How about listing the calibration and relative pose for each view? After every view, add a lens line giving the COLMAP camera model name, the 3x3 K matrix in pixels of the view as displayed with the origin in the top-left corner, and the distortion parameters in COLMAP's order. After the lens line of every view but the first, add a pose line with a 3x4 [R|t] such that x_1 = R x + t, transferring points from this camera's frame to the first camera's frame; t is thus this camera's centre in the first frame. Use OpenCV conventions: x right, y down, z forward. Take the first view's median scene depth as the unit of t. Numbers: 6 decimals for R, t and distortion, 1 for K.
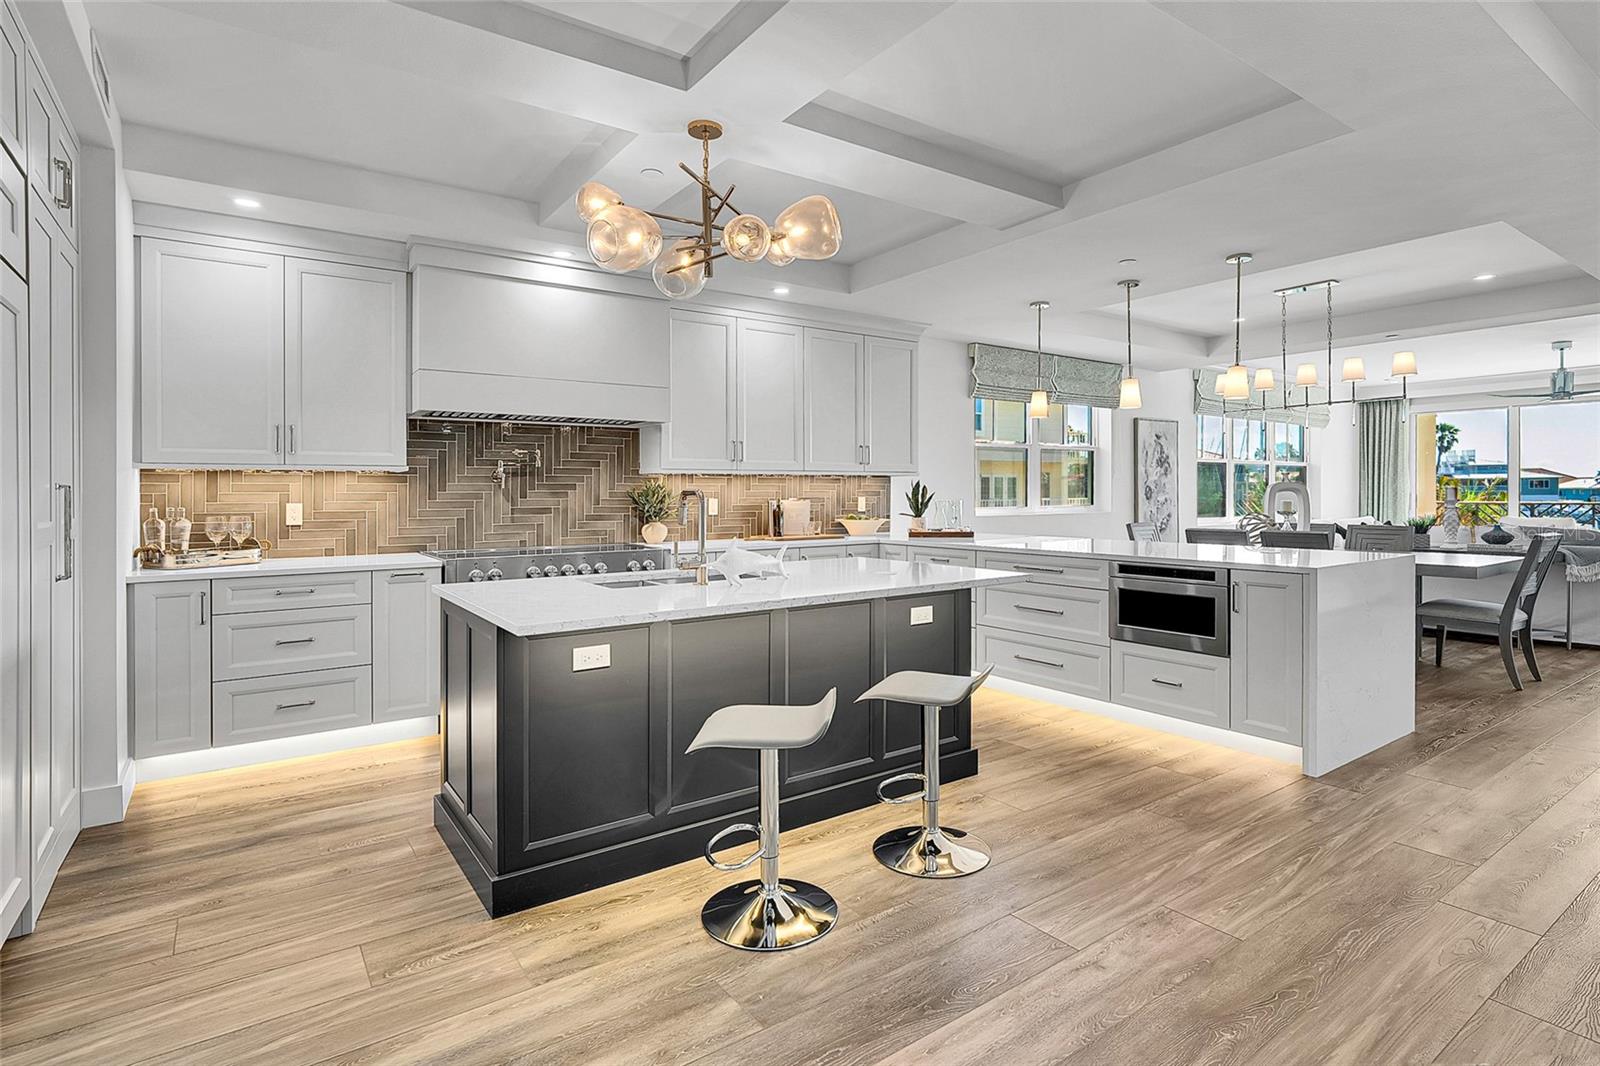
lens RADIAL K [[772.9, 0, 802.8], [0, 772.9, 495.9], [0, 0, 1]] dist [-0.006124, 0.000920]
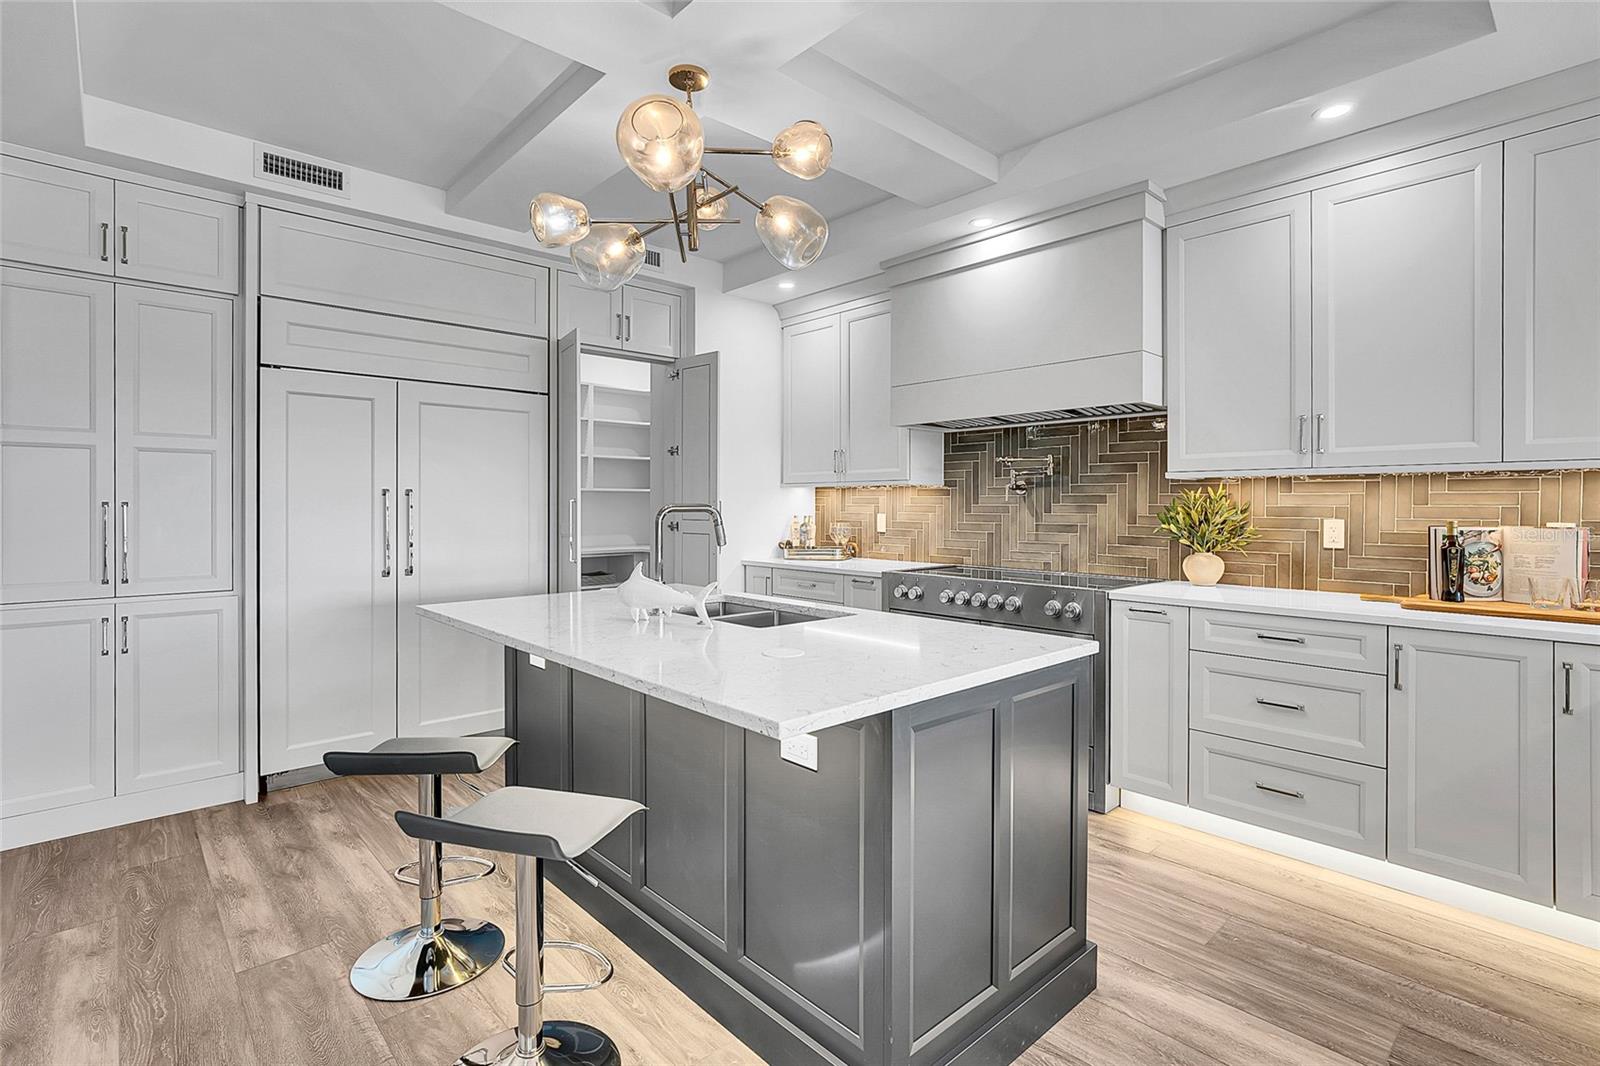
lens RADIAL K [[766.9, 0, 771.7], [0, 766.9, 503.1], [0, 0, 1]] dist [-0.006188, 0.000025]
pose [[0.143527, 0.003994, -0.989638, 0.400404], [-0.006620, 0.999973, 0.003076, -0.007621], [0.989624, 0.006110, 0.143549, 0.545377]]
